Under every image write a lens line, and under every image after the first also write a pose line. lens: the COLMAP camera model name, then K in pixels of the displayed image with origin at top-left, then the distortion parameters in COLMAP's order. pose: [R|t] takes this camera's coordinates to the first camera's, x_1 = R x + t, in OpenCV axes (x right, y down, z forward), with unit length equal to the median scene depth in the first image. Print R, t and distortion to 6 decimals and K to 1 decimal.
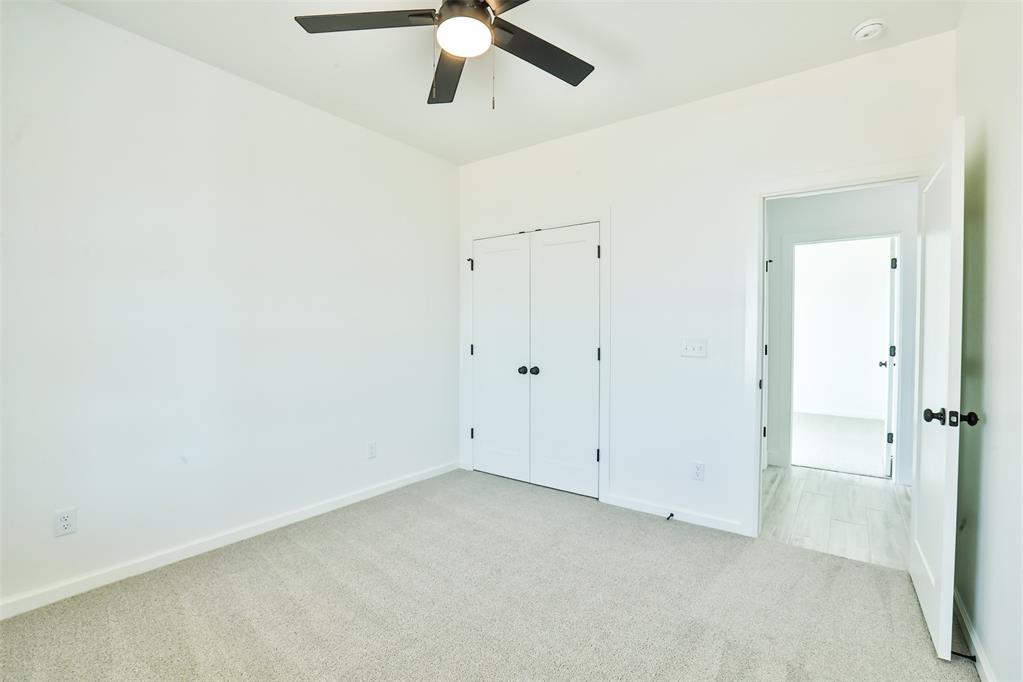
lens RADIAL K [[465.2, 0, 519.8], [0, 465.2, 338.4], [0, 0, 1]] dist [-0.047441, 0.013023]
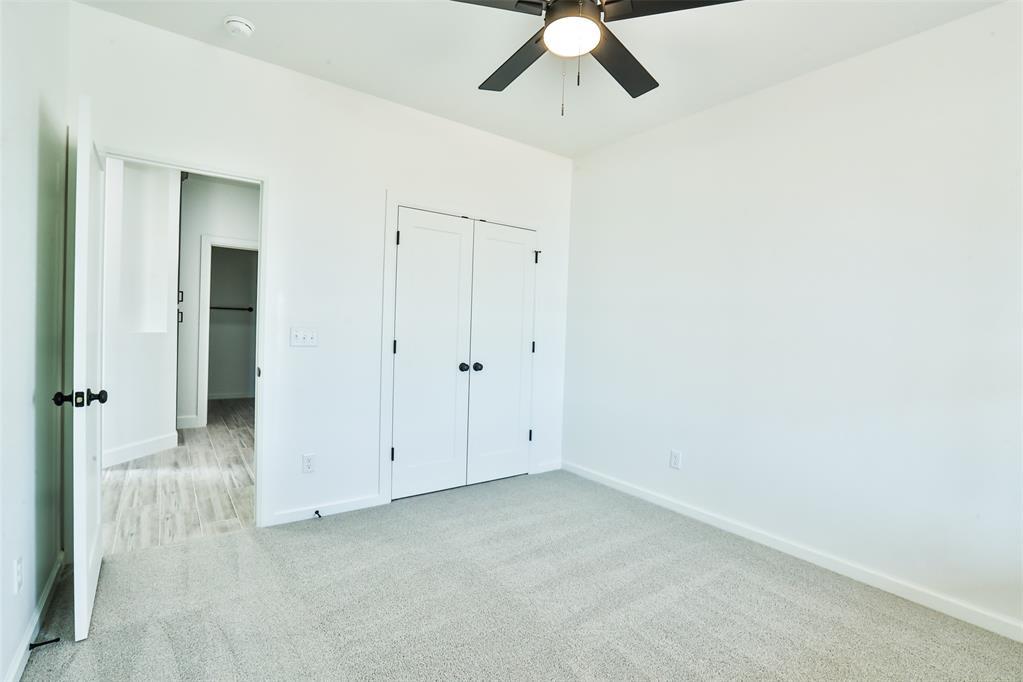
lens RADIAL K [[465.2, 0, 518.1], [0, 465.2, 336.6], [0, 0, 1]] dist [-0.047441, 0.013023]
pose [[0.317357, -0.015962, 0.948172, -0.829431], [-0.012533, 0.999700, 0.021024, -0.013397], [-0.948223, -0.018555, 0.317062, 0.602284]]
